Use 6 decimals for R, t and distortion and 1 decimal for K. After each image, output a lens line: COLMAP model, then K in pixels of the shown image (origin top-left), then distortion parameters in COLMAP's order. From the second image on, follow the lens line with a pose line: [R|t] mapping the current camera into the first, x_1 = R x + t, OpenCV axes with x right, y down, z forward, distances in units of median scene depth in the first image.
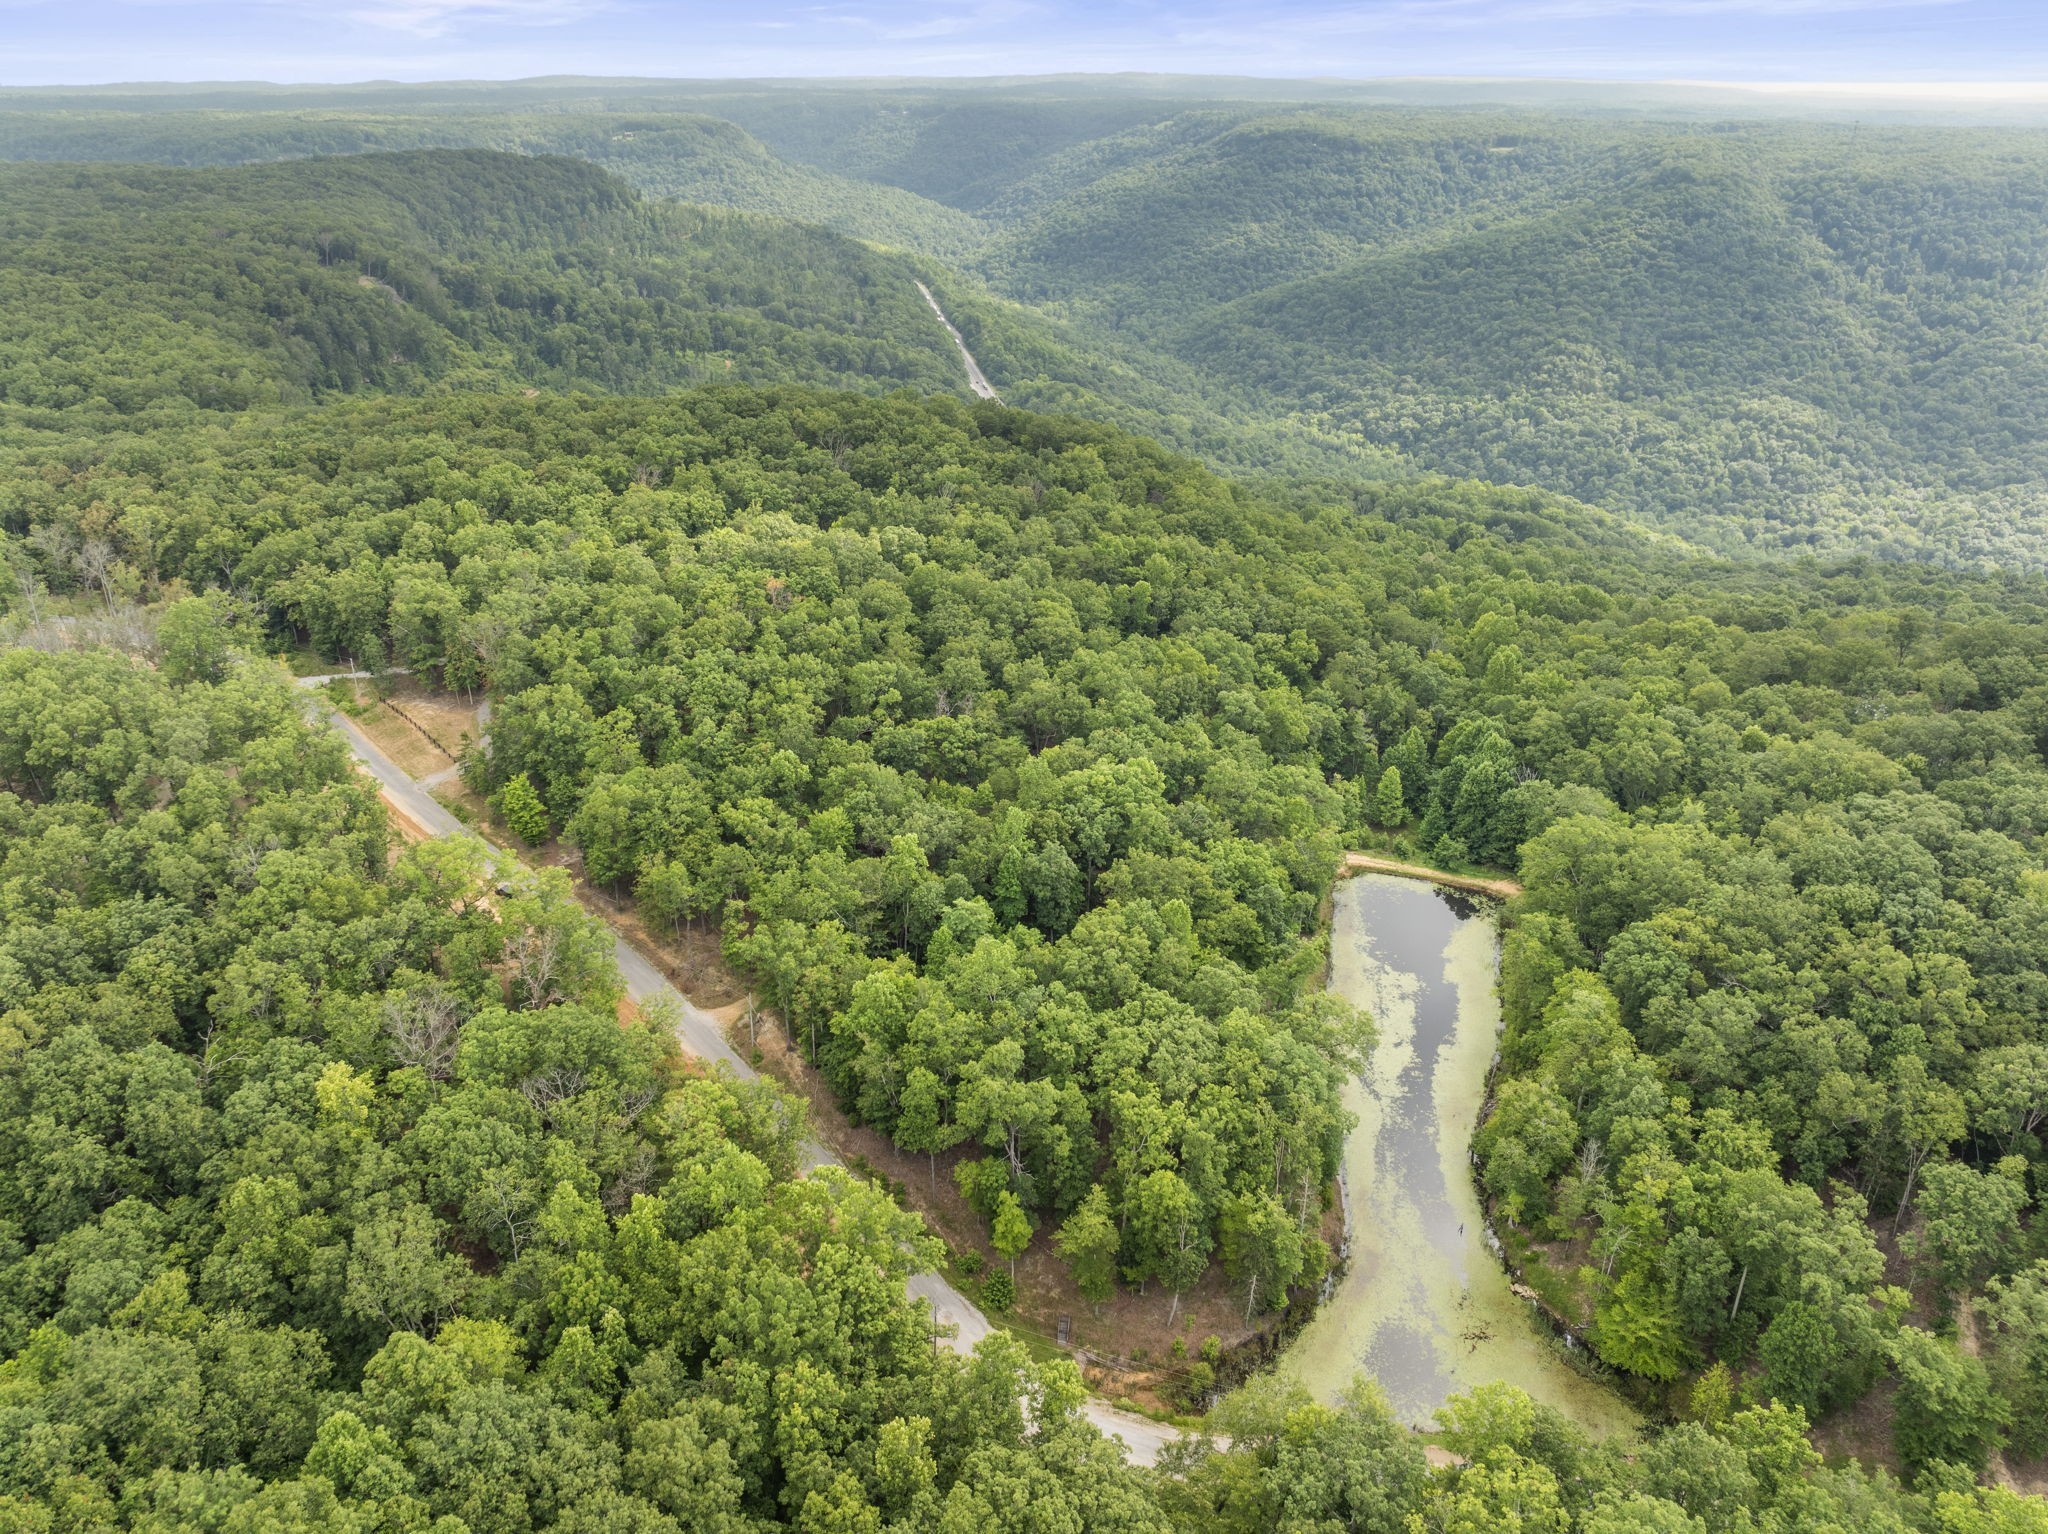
lens RADIAL K [[1450.1, 0, 1024.0], [0, 1450.1, 767.0], [0, 0, 1]] dist [-0.038522, 0.002708]
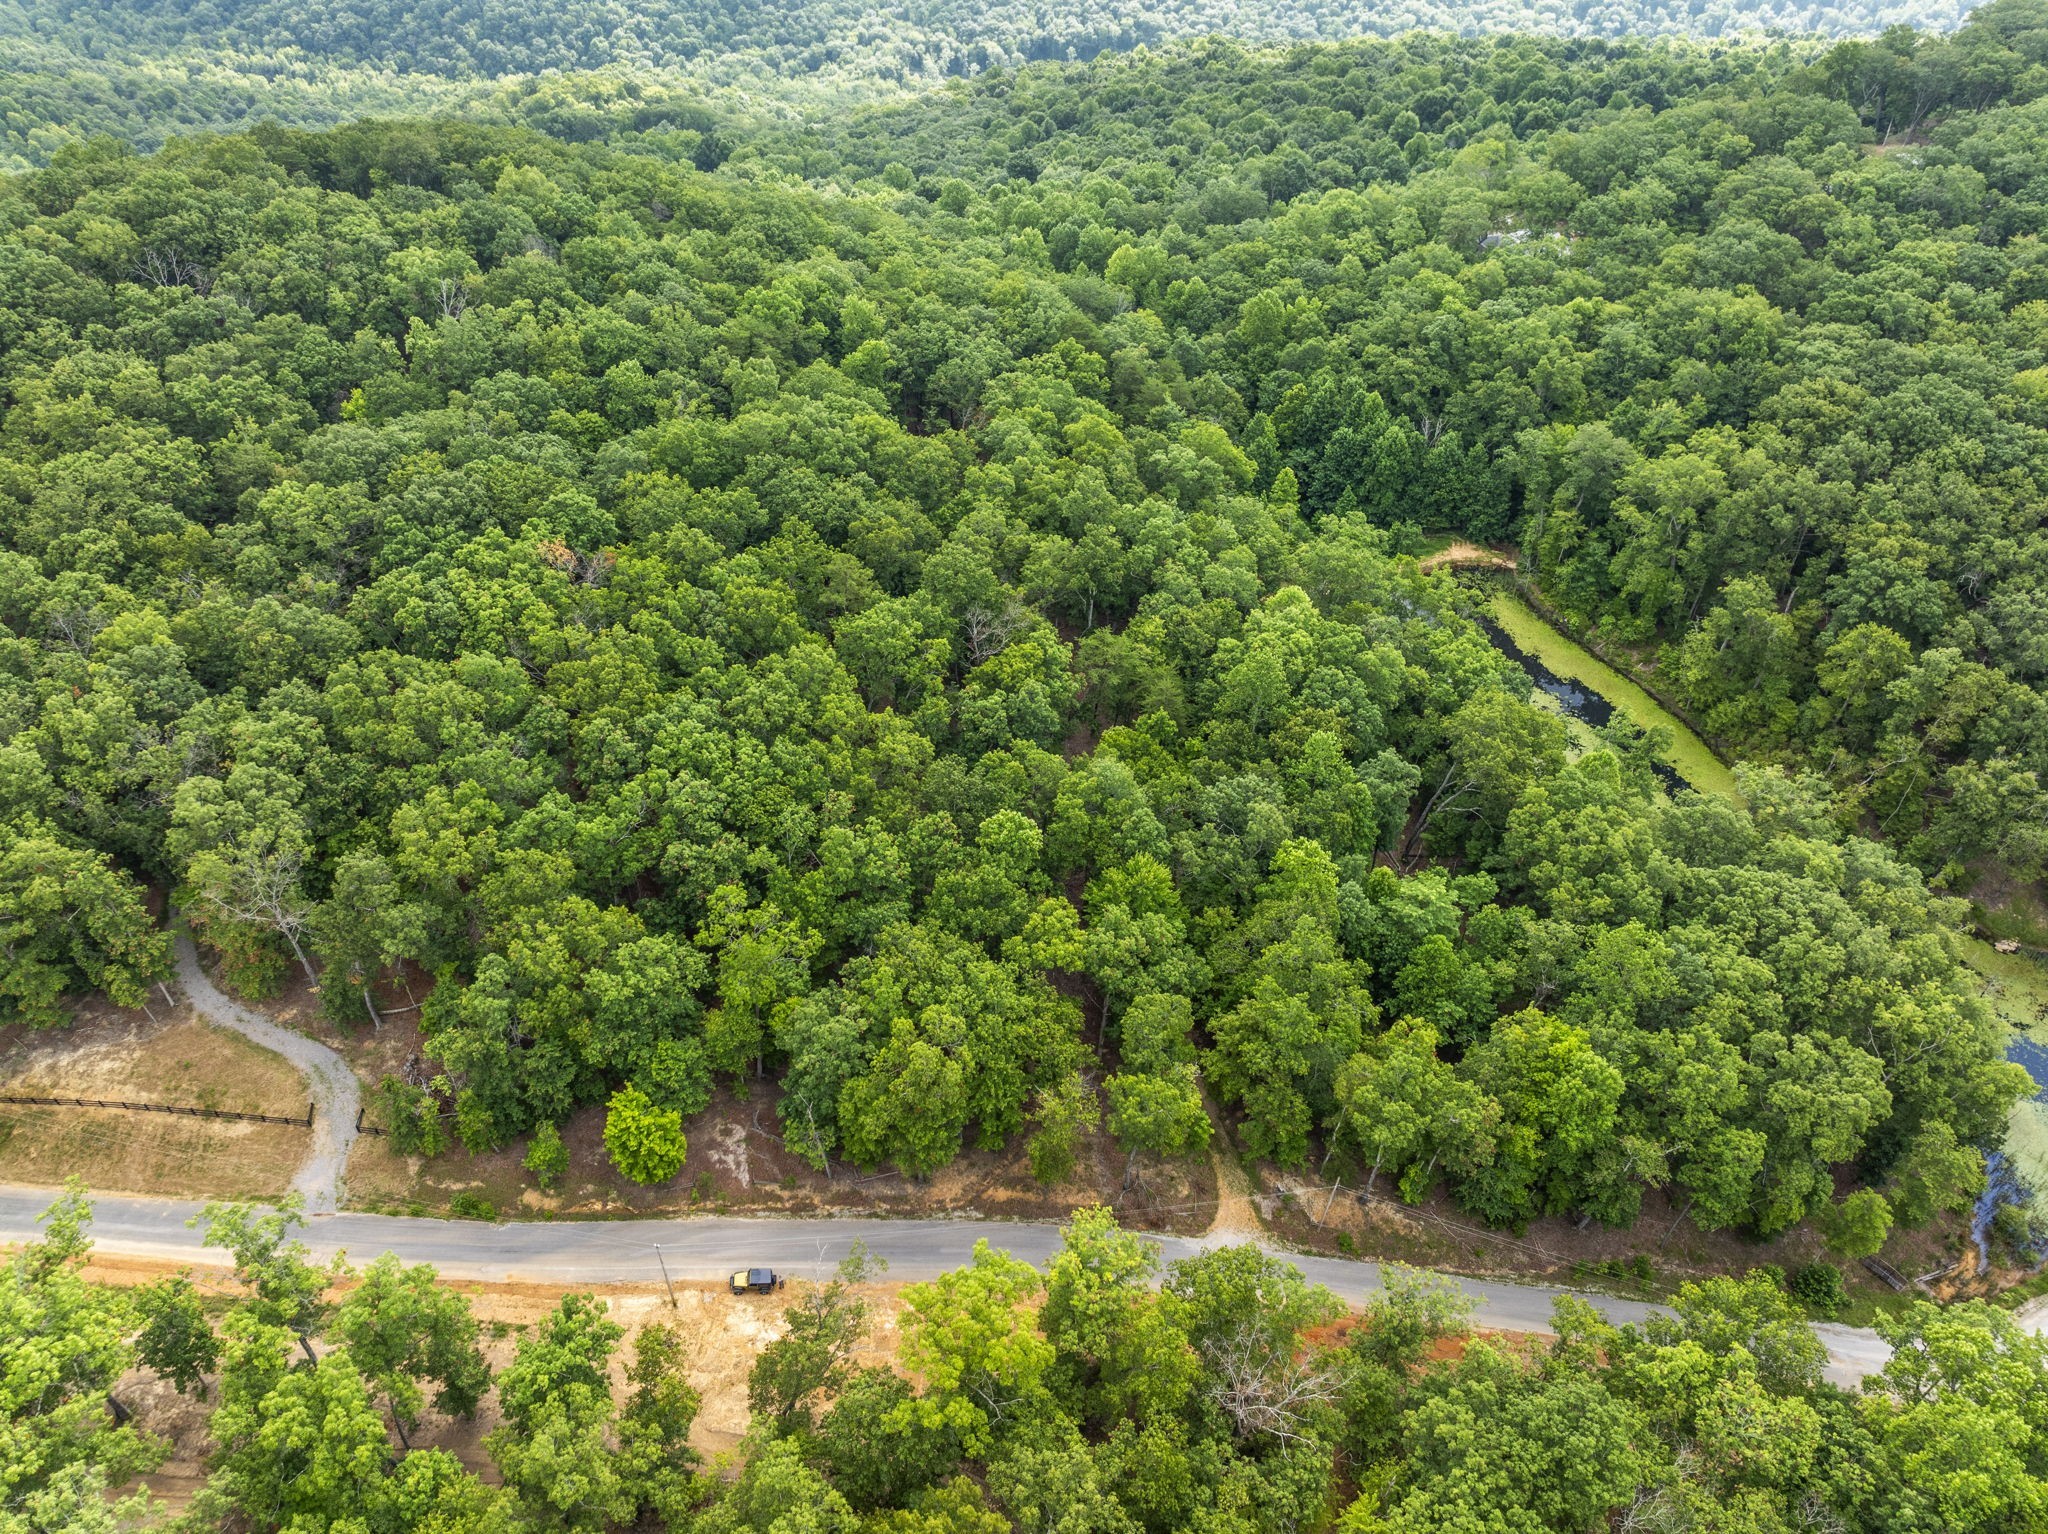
lens RADIAL K [[1450.1, 0, 1024.0], [0, 1450.1, 767.0], [0, 0, 1]] dist [-0.038522, 0.002708]
pose [[0.715739, -0.468195, 0.518180, -0.435945], [0.308557, 0.877644, 0.366788, -0.235499], [-0.626506, -0.102636, 0.772629, 0.476991]]
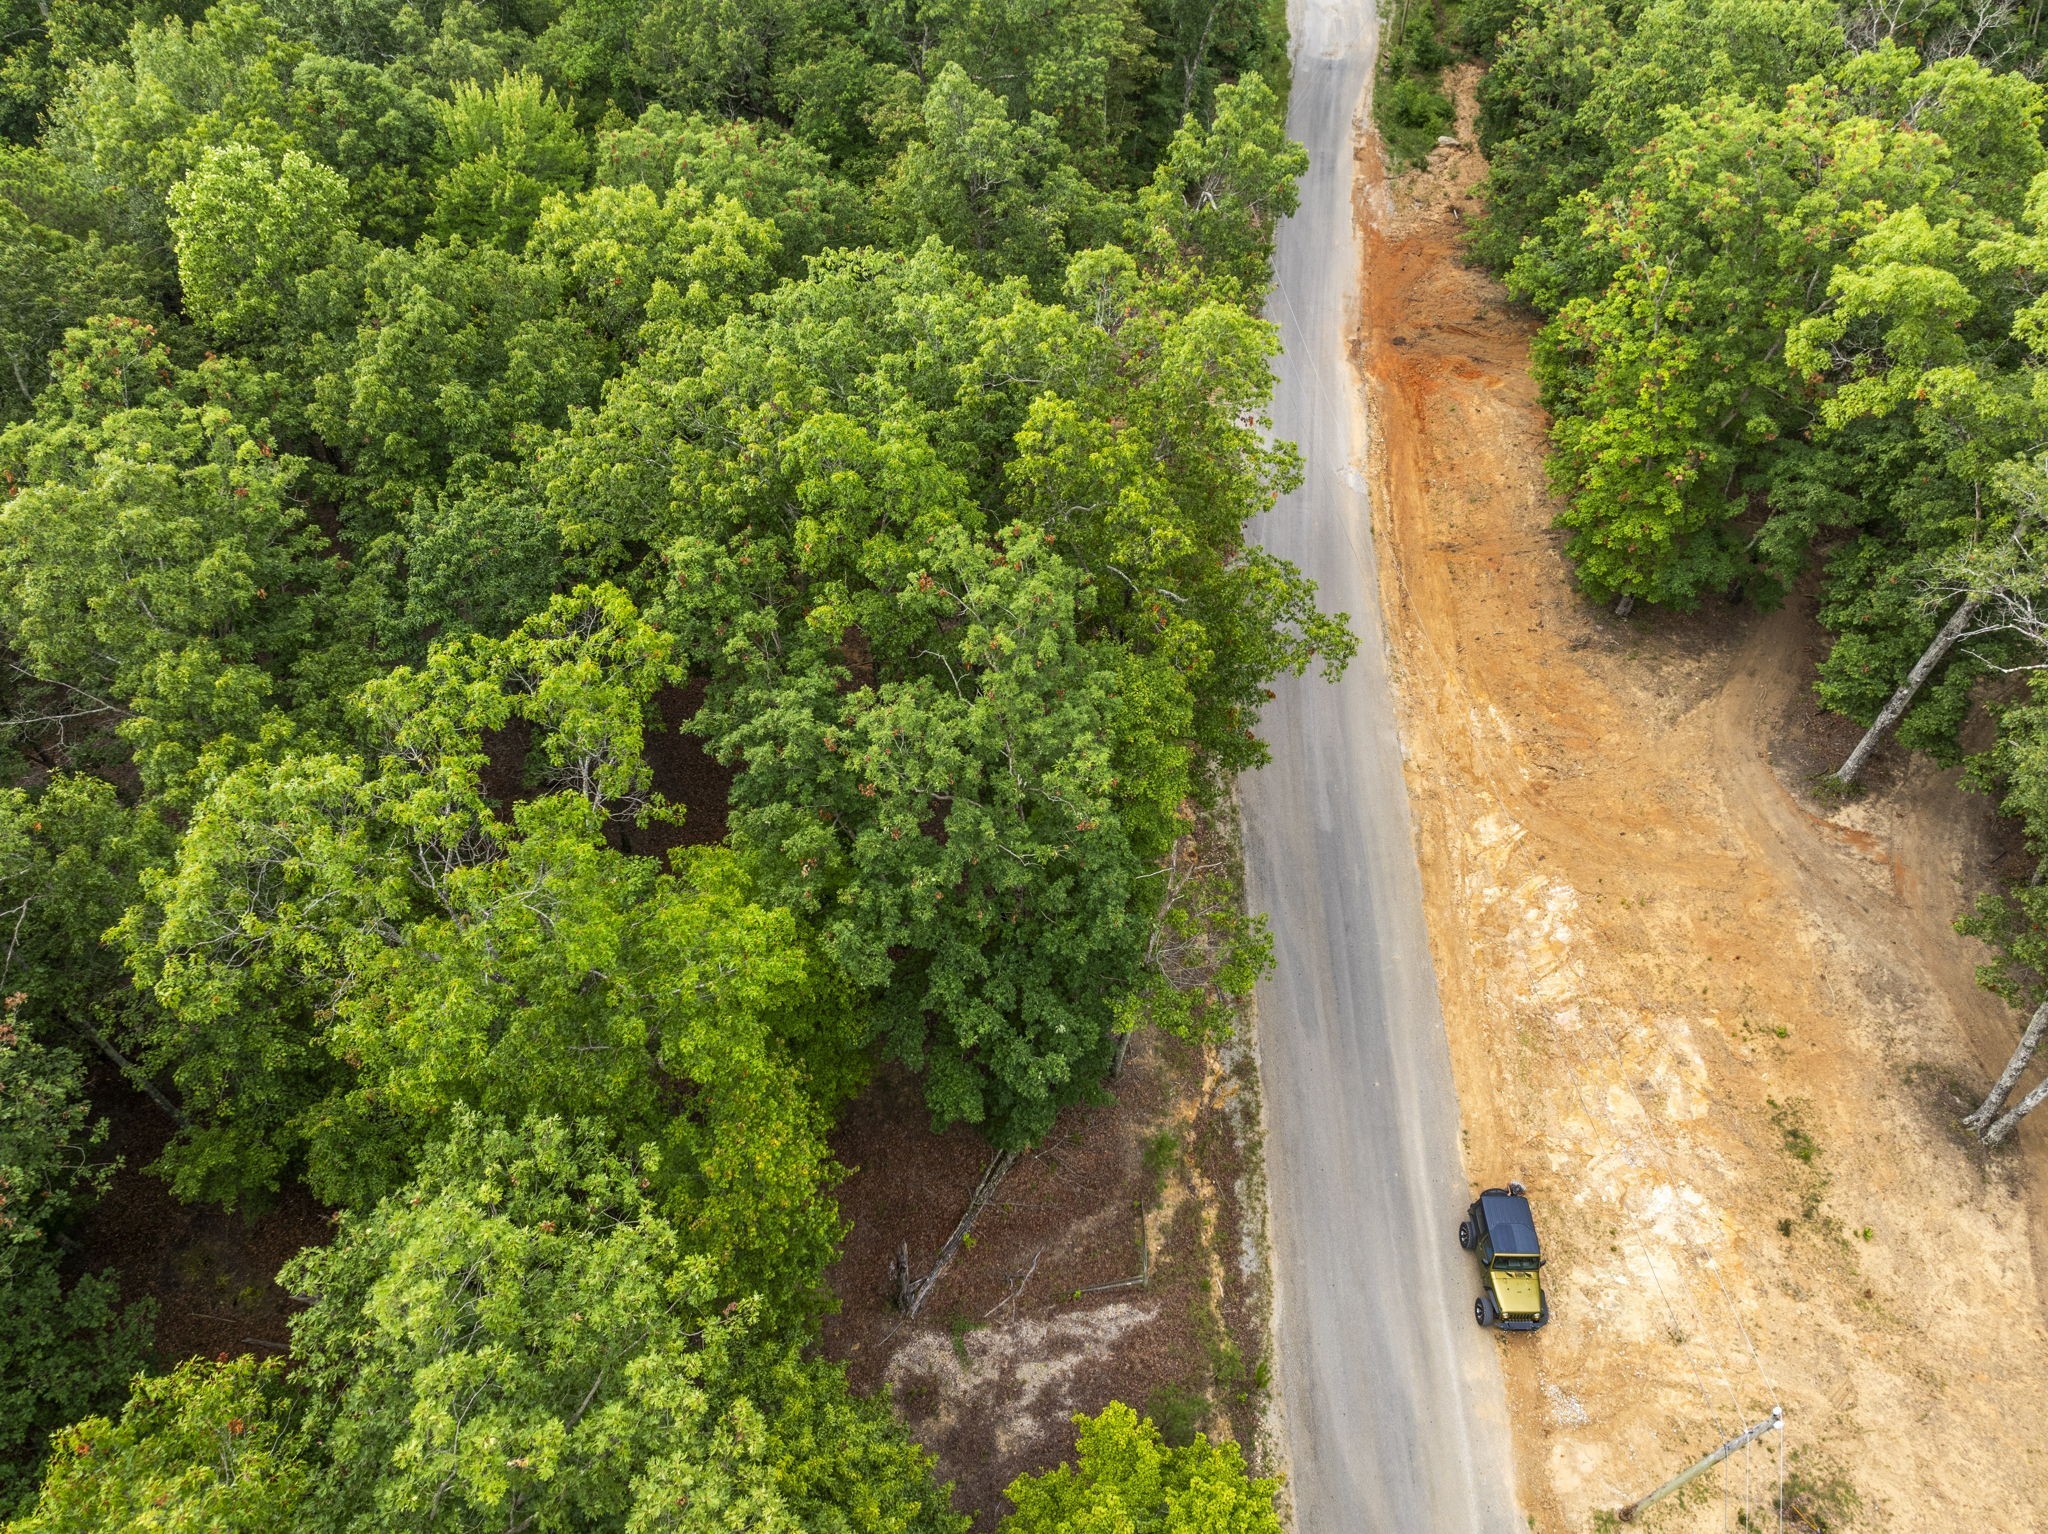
lens RADIAL K [[1450.1, 0, 1024.0], [0, 1450.1, 767.0], [0, 0, 1]] dist [-0.038522, 0.002708]
pose [[-0.627992, -0.618758, 0.471979, -0.331981], [0.345141, 0.322132, 0.881538, -0.098325], [-0.697498, 0.716498, 0.011263, 0.914273]]
